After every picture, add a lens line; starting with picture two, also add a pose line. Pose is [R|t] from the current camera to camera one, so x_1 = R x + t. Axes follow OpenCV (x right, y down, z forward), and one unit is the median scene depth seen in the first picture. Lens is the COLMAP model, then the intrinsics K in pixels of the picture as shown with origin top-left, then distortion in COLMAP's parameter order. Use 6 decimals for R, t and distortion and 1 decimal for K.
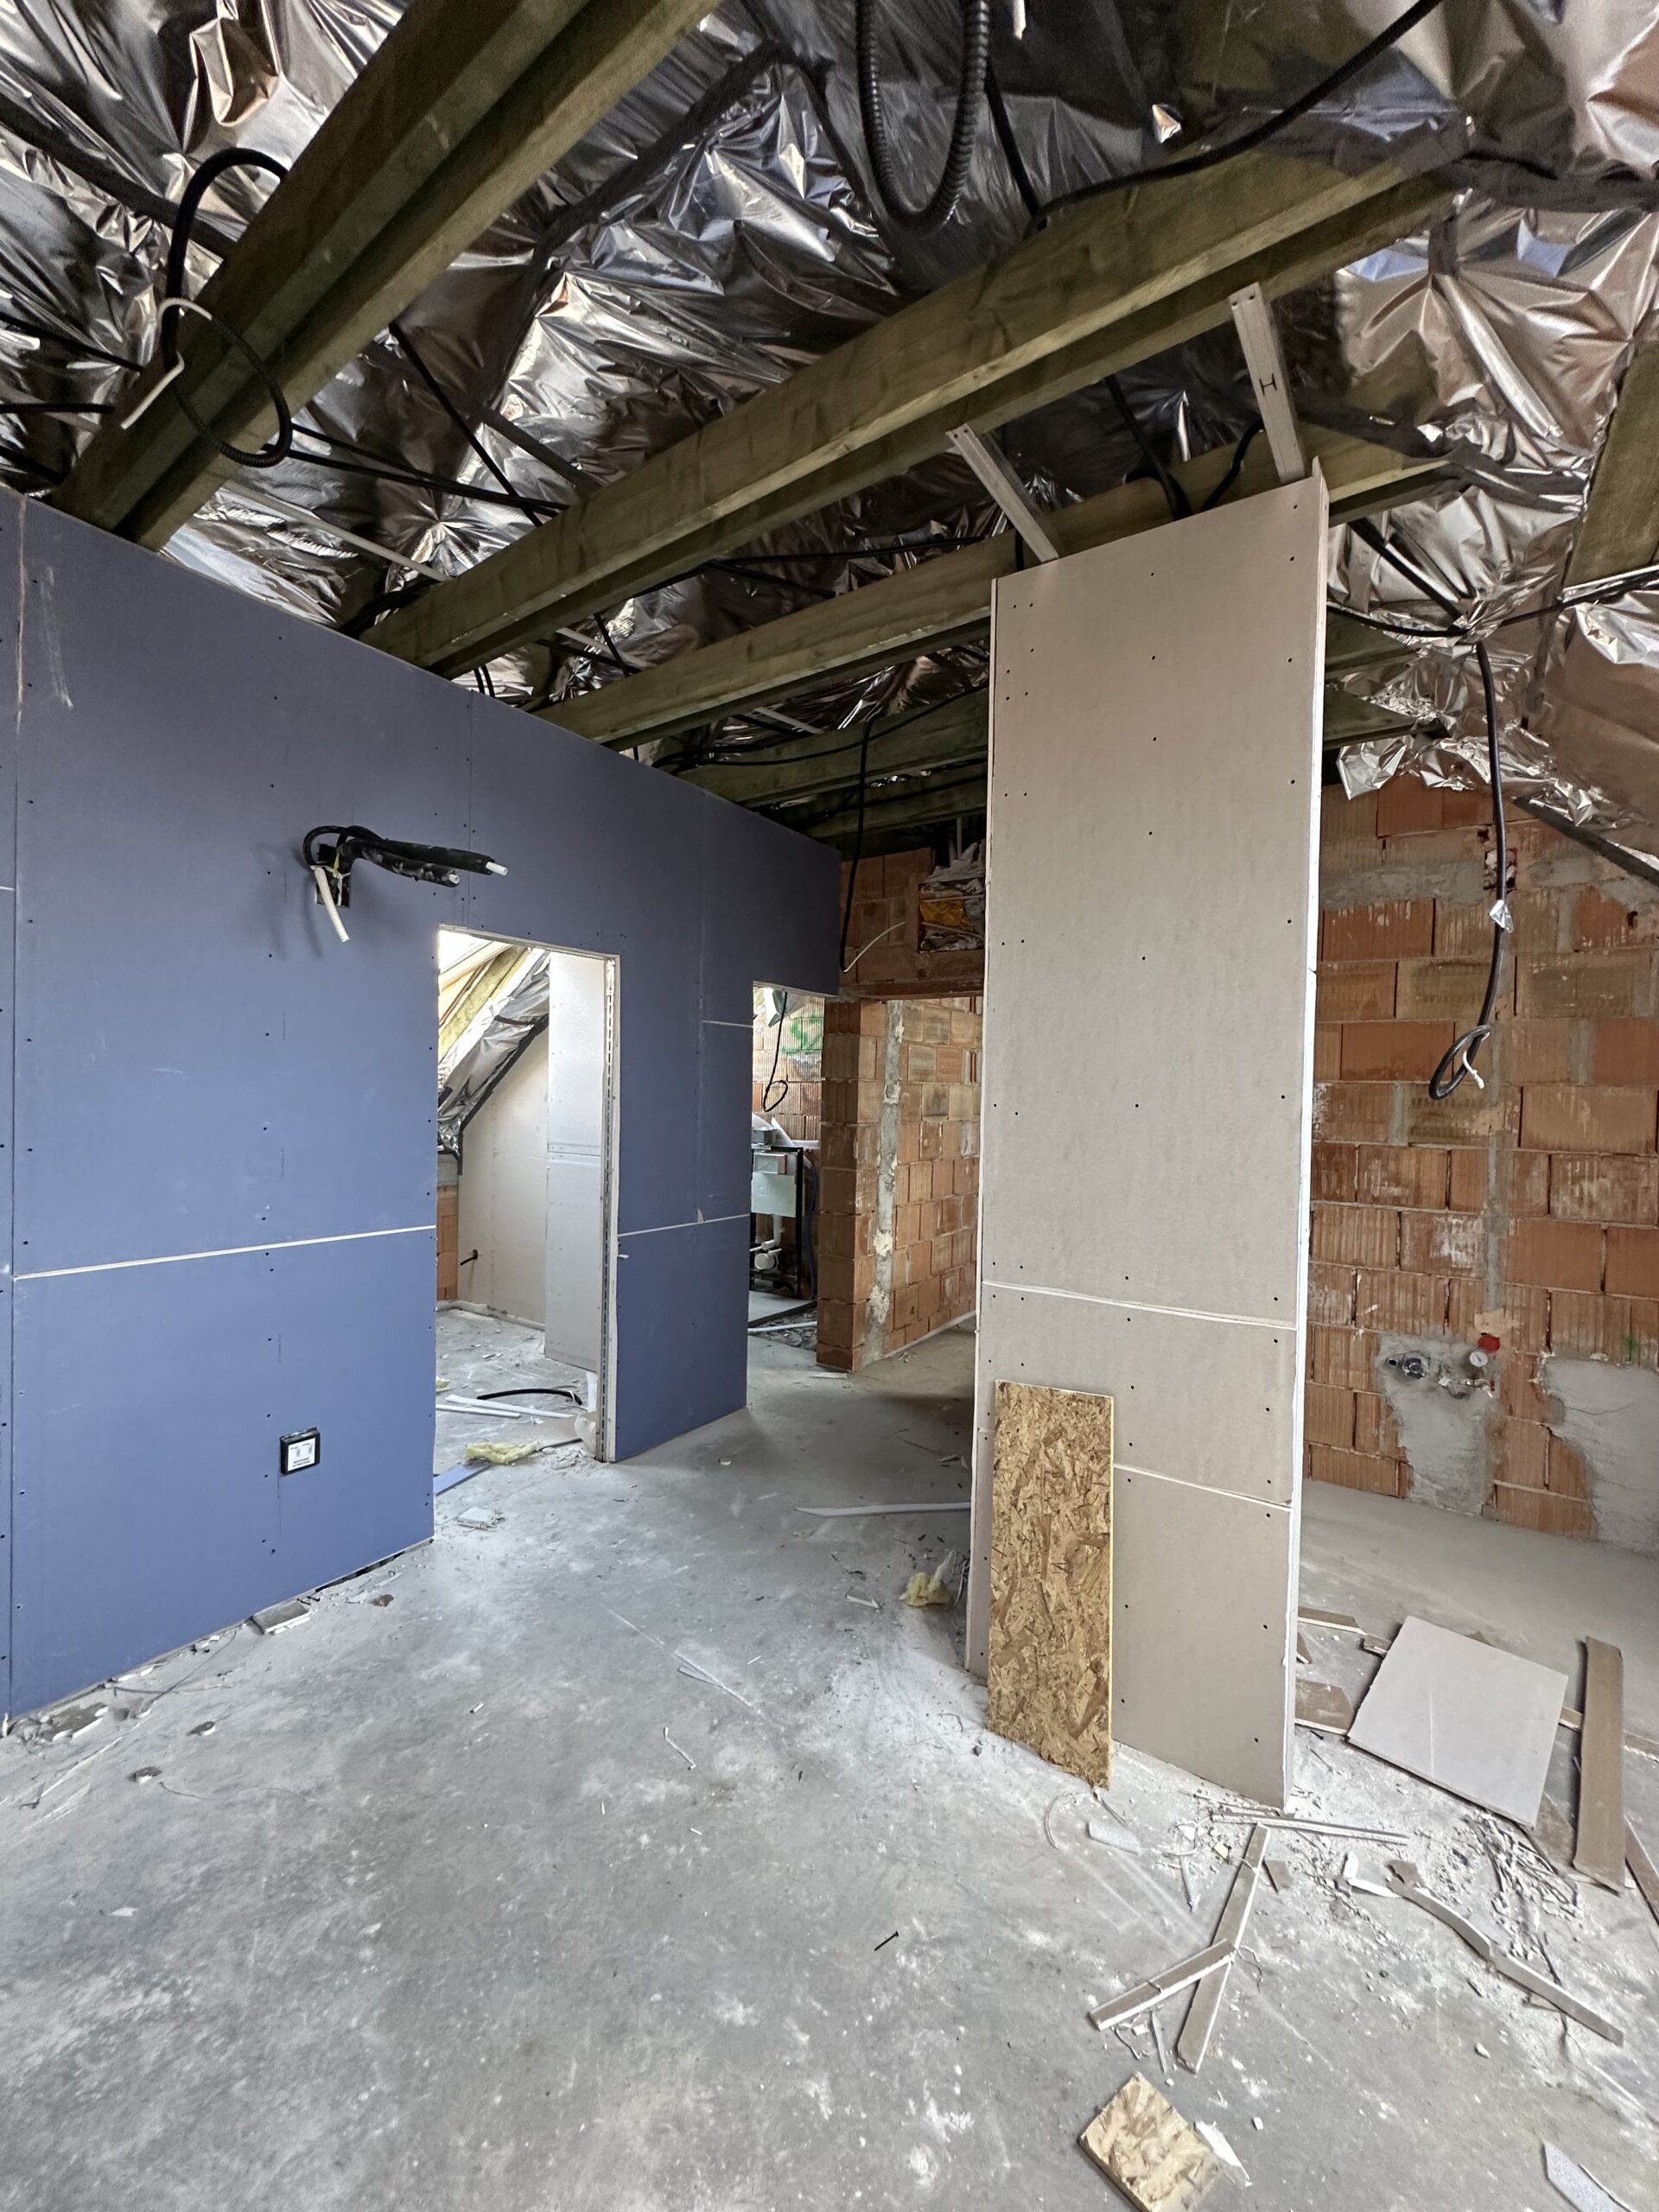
lens RADIAL K [[883.4, 0, 830.3], [0, 883.4, 1104.9], [0, 0, 1]] dist [-0.004146, 0.000708]
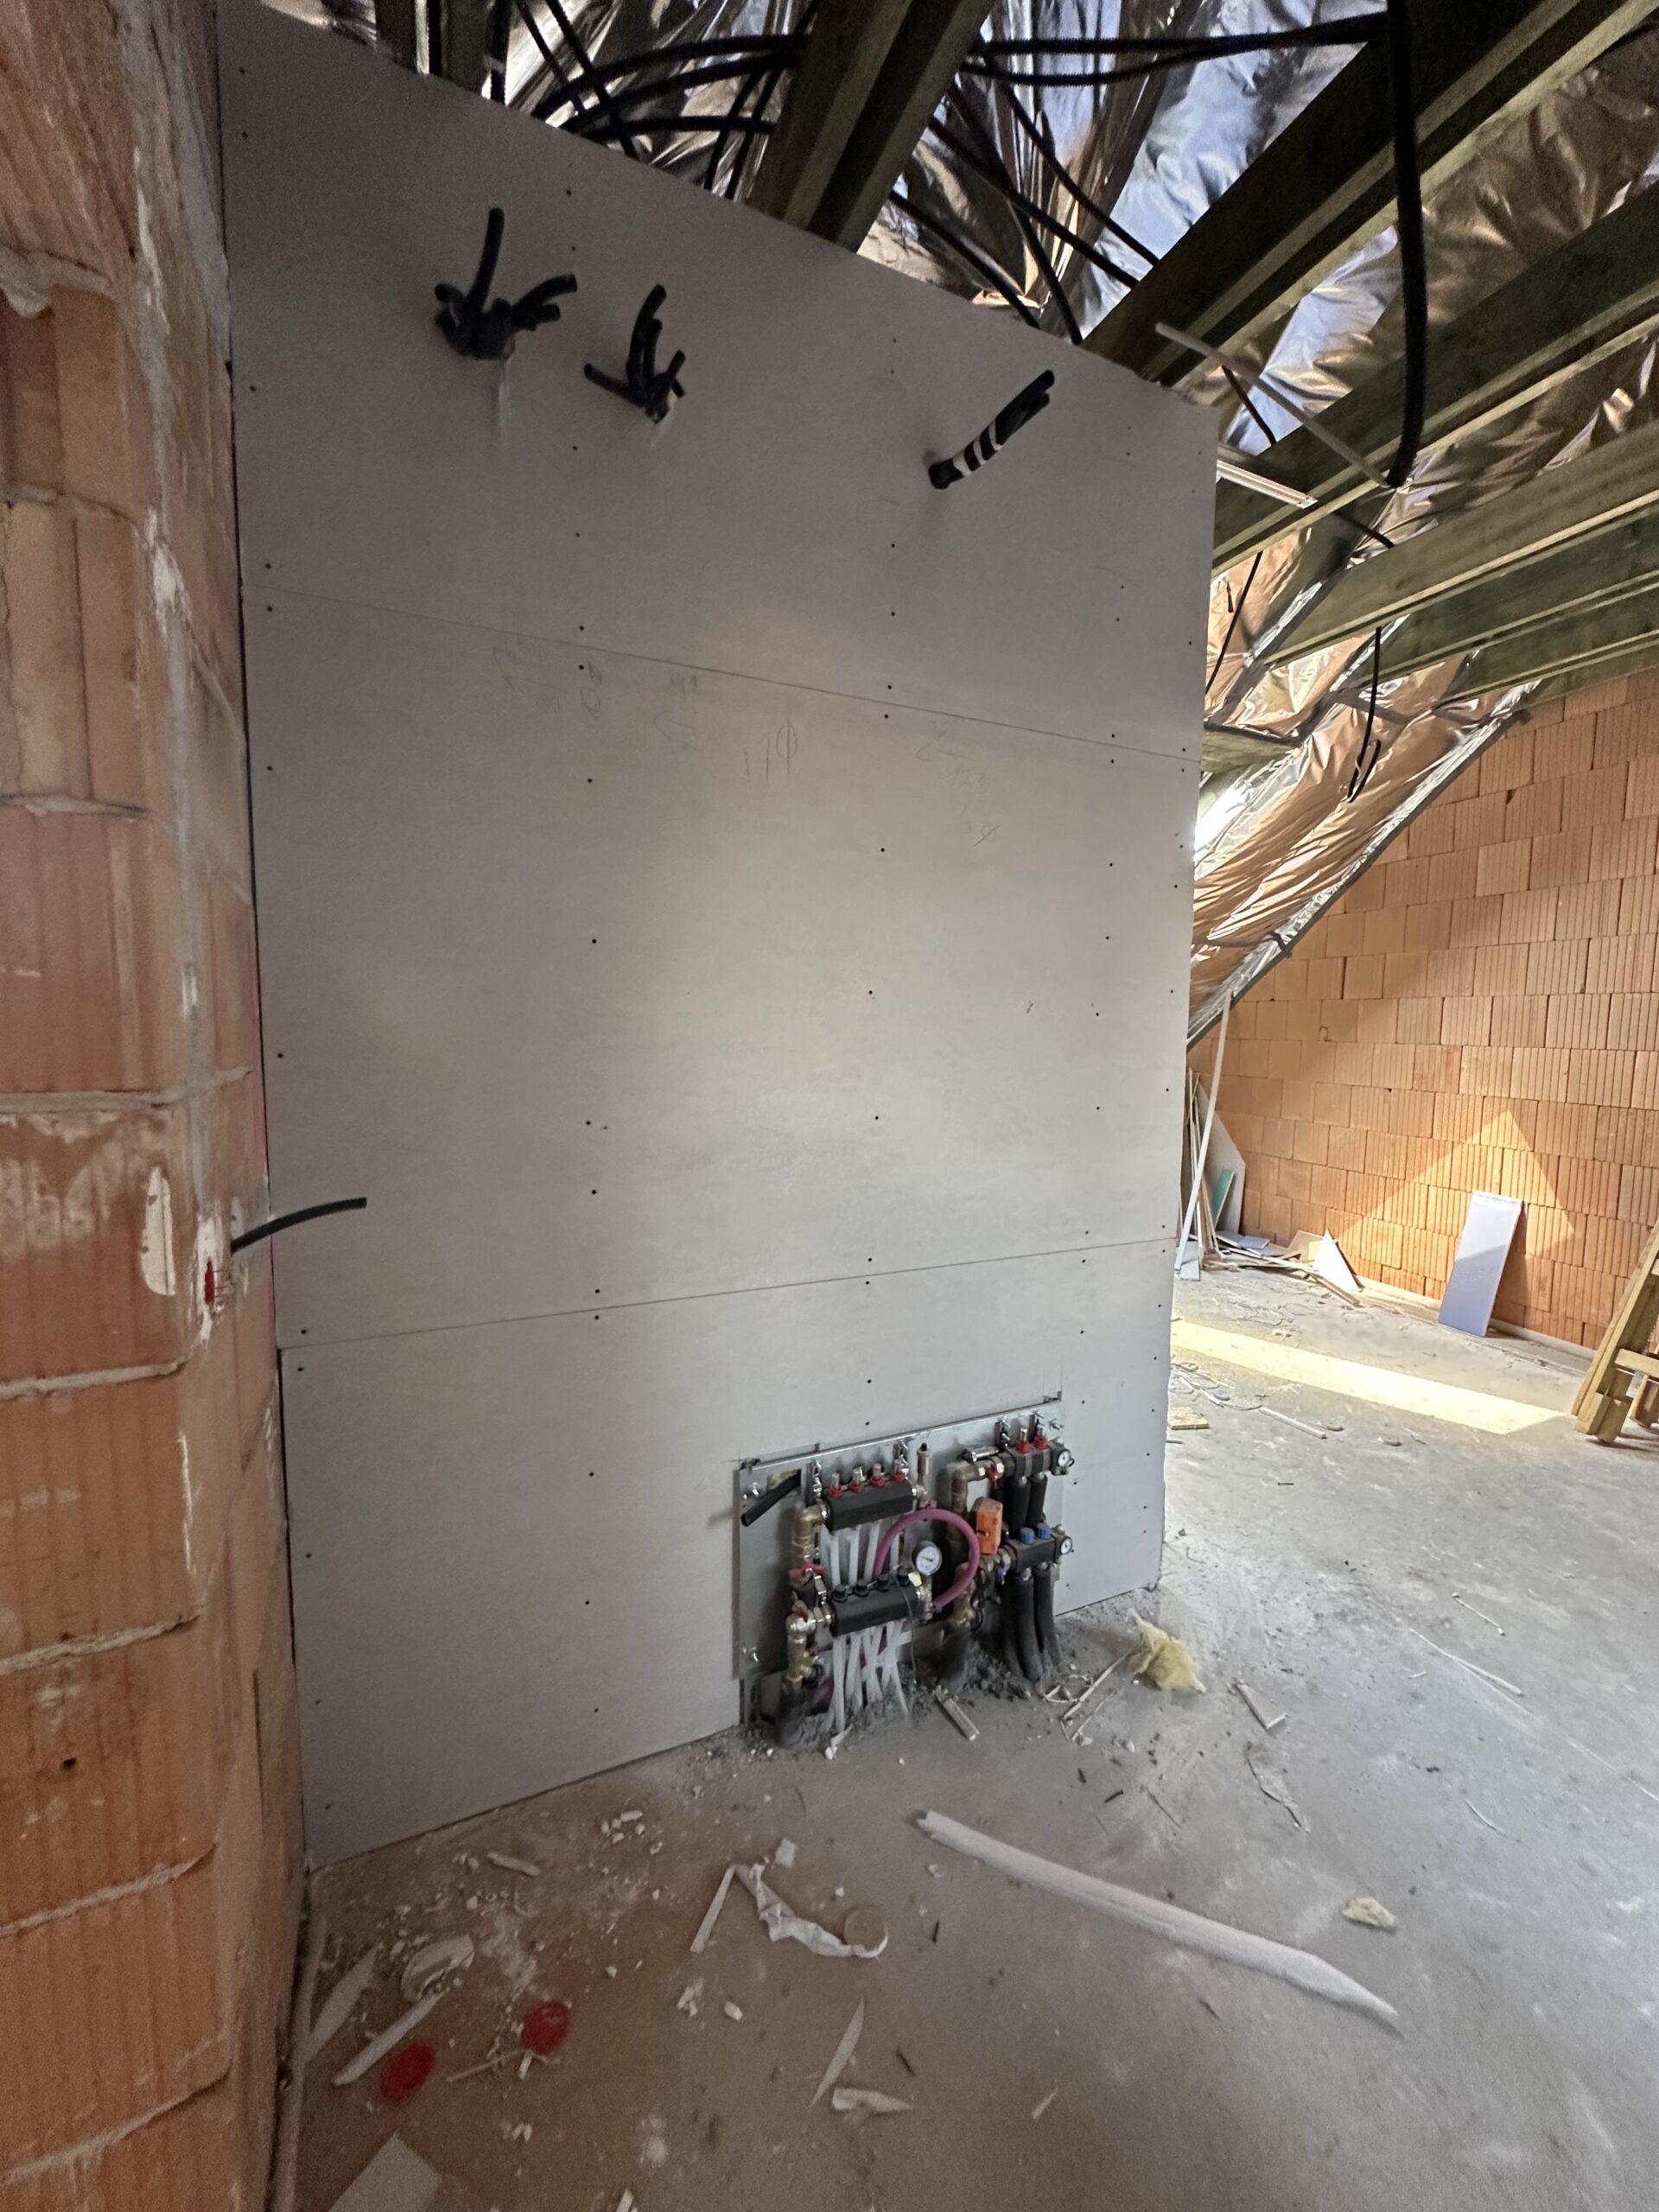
lens RADIAL K [[883.4, 0, 830.3], [0, 883.4, 1104.9], [0, 0, 1]] dist [-0.004146, 0.000708]
pose [[-0.864206, -0.079922, 0.496749, 0.018902], [-0.021650, 0.992296, 0.121984, -0.000732], [-0.502671, 0.094665, -0.859279, 1.547958]]
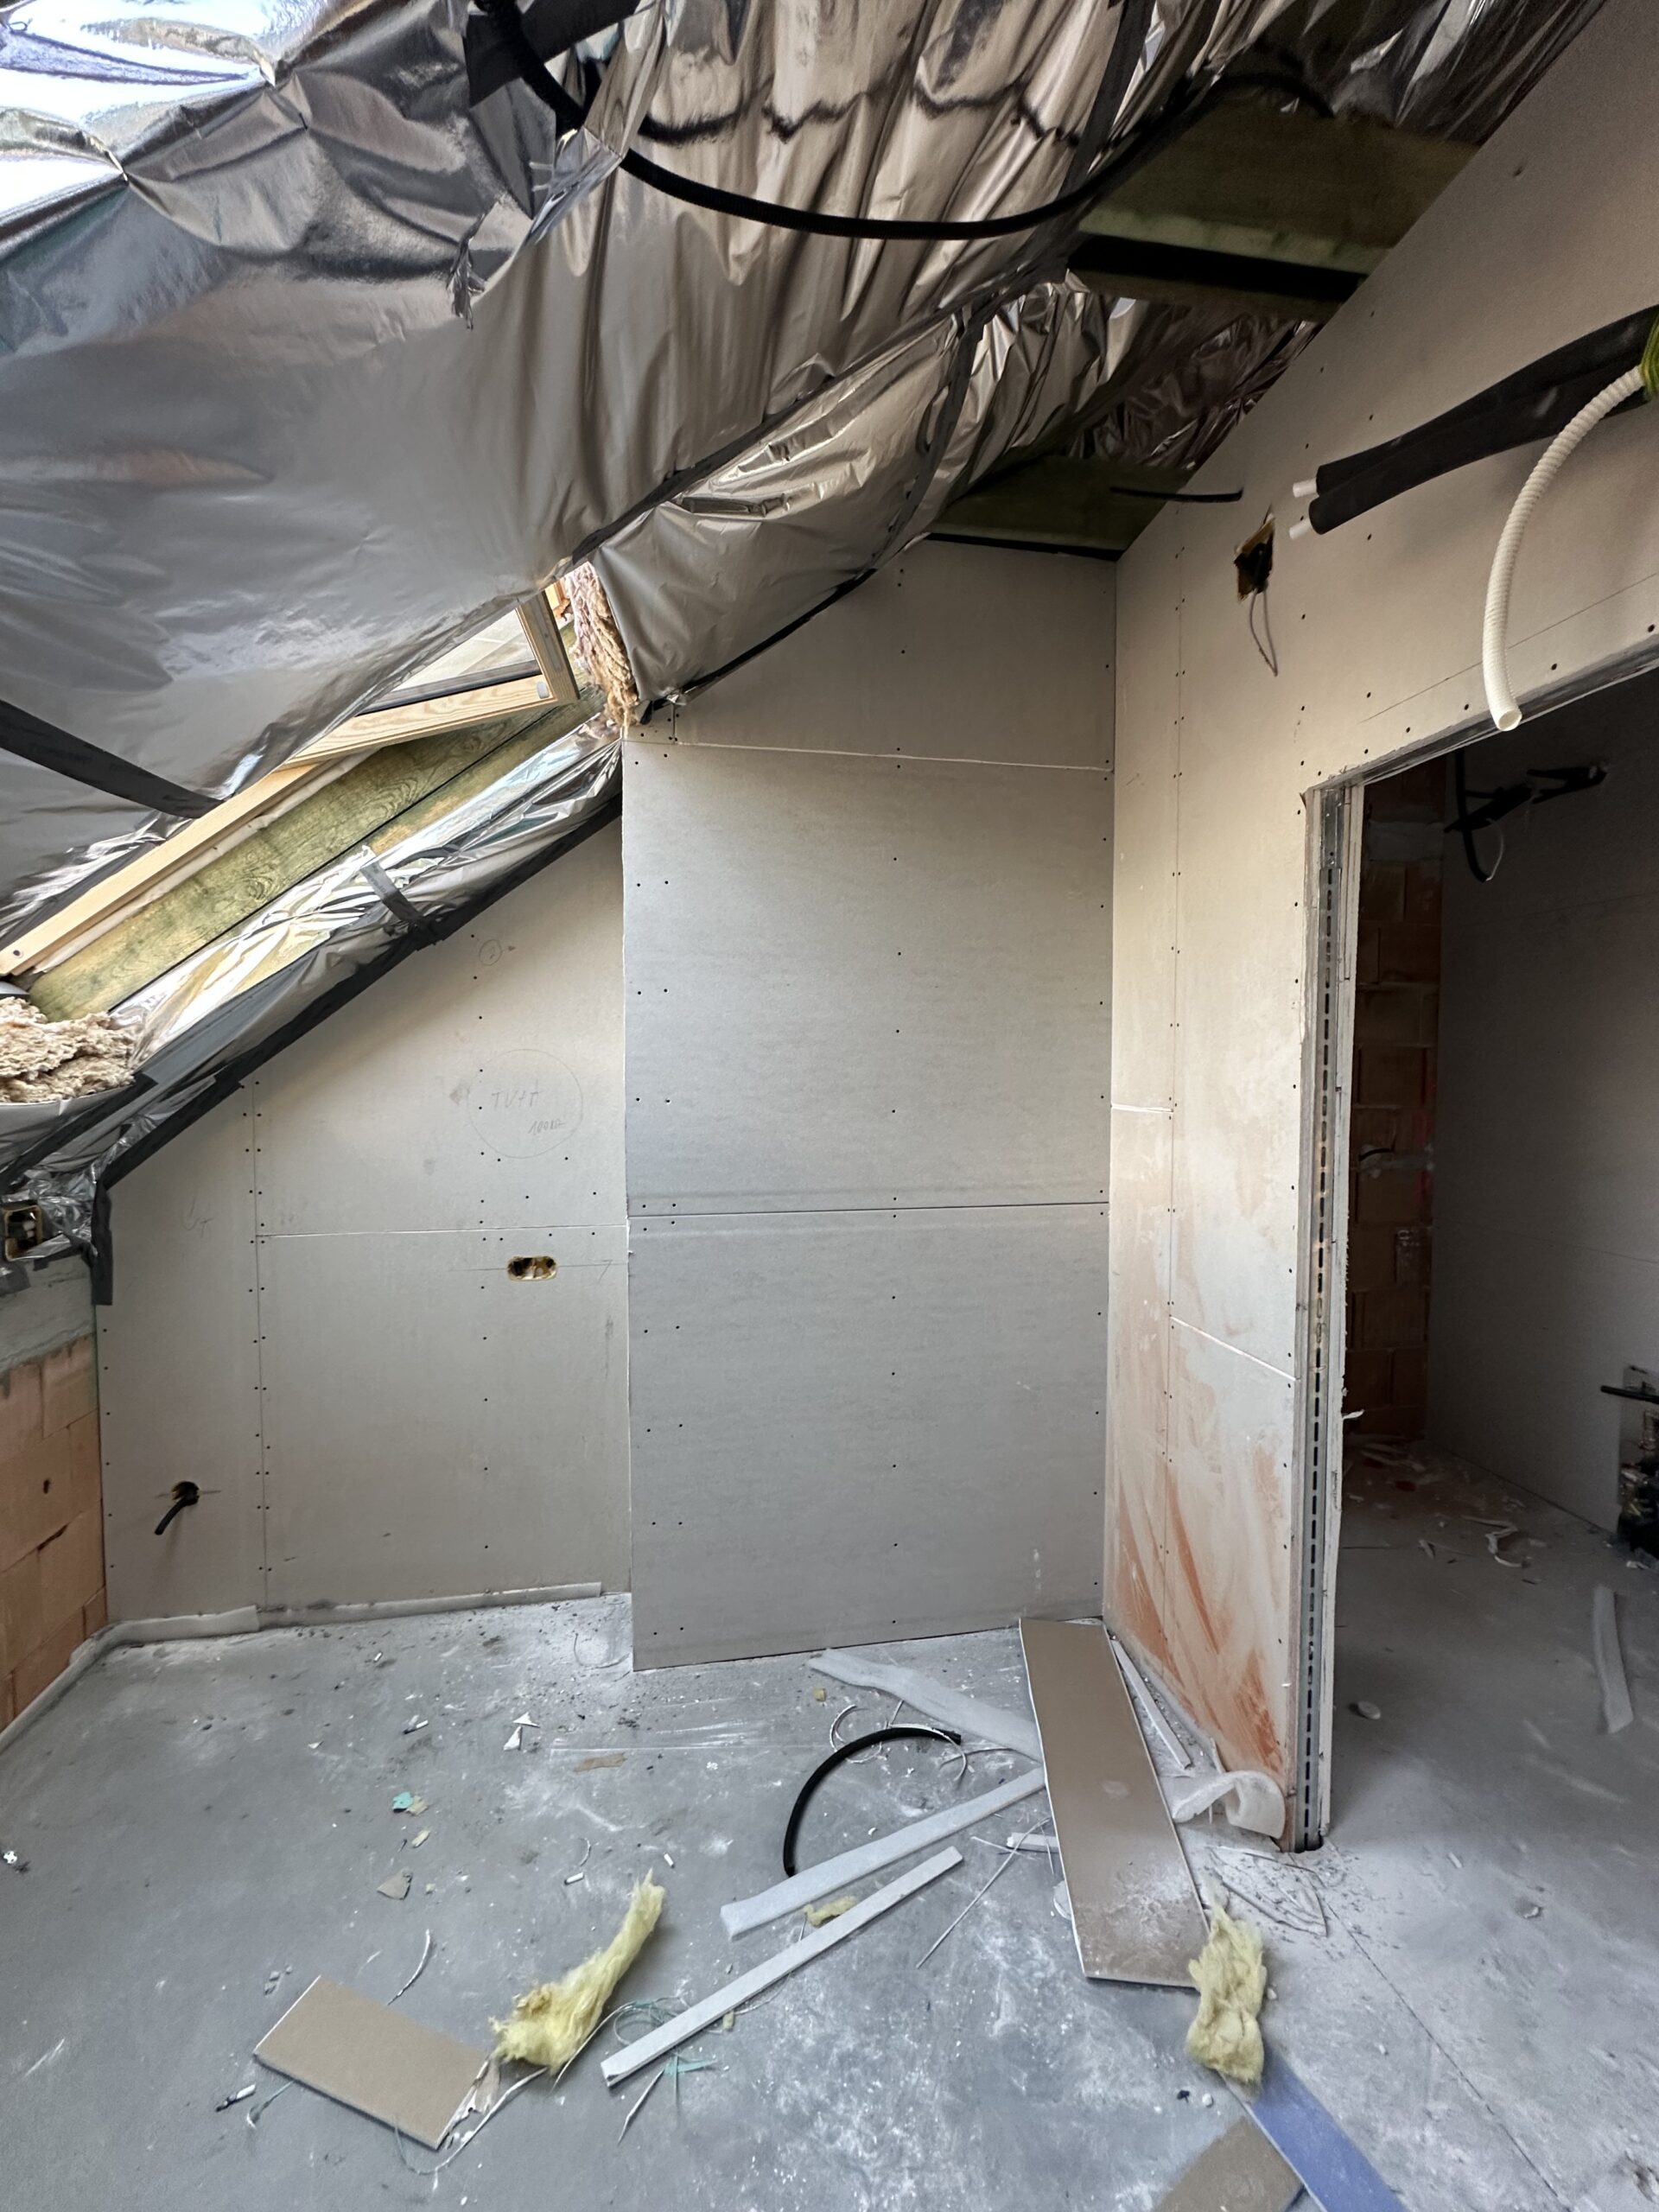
lens RADIAL K [[883.4, 0, 830.3], [0, 883.4, 1104.9], [0, 0, 1]] dist [-0.004146, 0.000708]
pose [[0.712471, -0.049796, 0.699933, -0.920469], [0.022130, 0.998577, 0.048517, -0.035921], [-0.701353, -0.019077, 0.712559, 1.025828]]
